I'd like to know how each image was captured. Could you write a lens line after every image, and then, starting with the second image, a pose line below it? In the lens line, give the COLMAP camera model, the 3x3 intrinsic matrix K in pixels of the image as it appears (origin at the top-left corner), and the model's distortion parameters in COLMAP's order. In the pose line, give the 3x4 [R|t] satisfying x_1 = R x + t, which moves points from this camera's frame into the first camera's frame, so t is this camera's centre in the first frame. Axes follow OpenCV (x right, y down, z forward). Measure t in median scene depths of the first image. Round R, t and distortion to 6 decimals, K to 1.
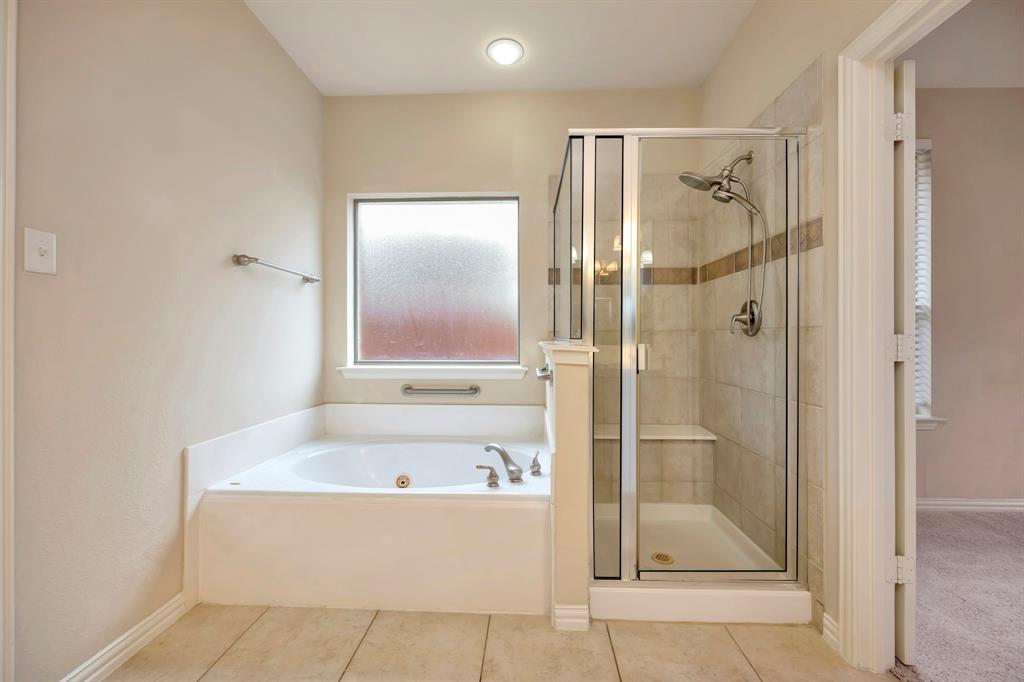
lens RADIAL K [[410.3, 0, 510.6], [0, 410.3, 340.5], [0, 0, 1]] dist [-0.001023, 0.000127]
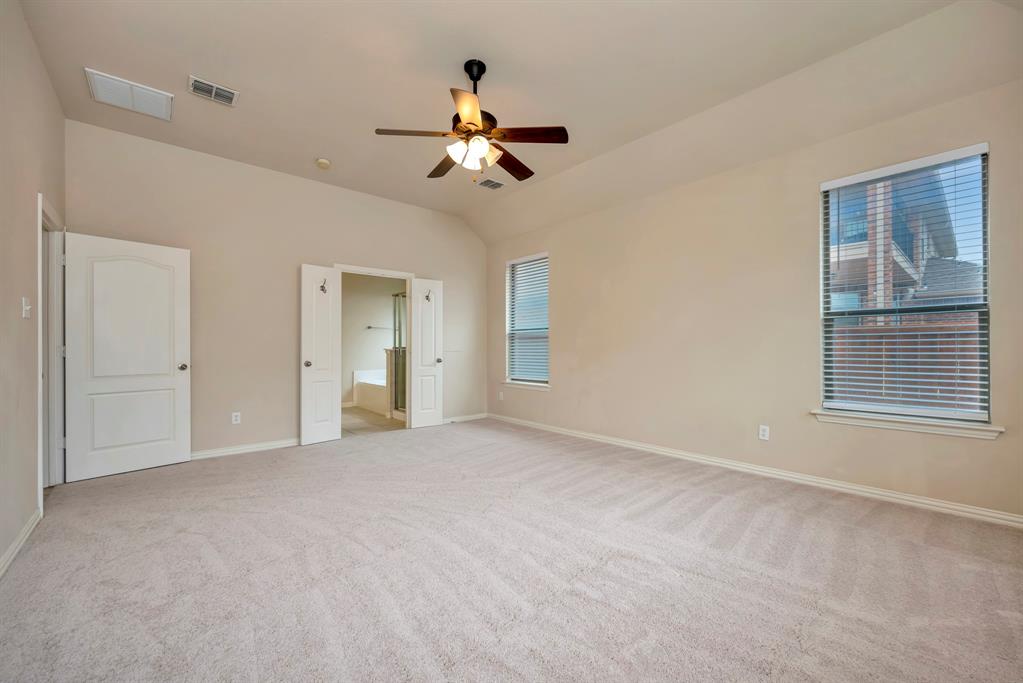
lens RADIAL K [[405.8, 0, 519.3], [0, 405.8, 343.3], [0, 0, 1]] dist [-0.003457, -0.000152]
pose [[0.697787, -0.009541, -0.716242, 3.887749], [0.002054, 0.999934, -0.011320, 0.006859], [0.716302, 0.006428, 0.697761, -0.864165]]
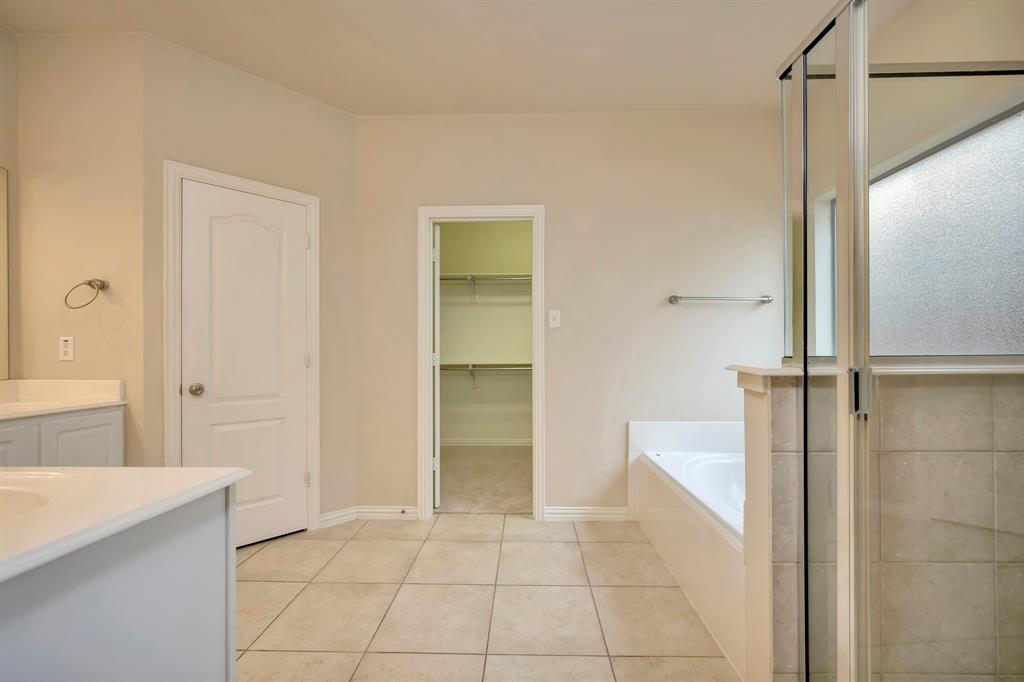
lens RADIAL K [[411.5, 0, 514.5], [0, 411.5, 353.3], [0, 0, 1]] dist [-0.000733, 0.000017]
pose [[0.018830, 0.000780, -0.999822, 0.893816], [-0.003528, 0.999994, 0.000714, -0.013876], [0.999816, 0.003513, 0.018832, 0.527500]]
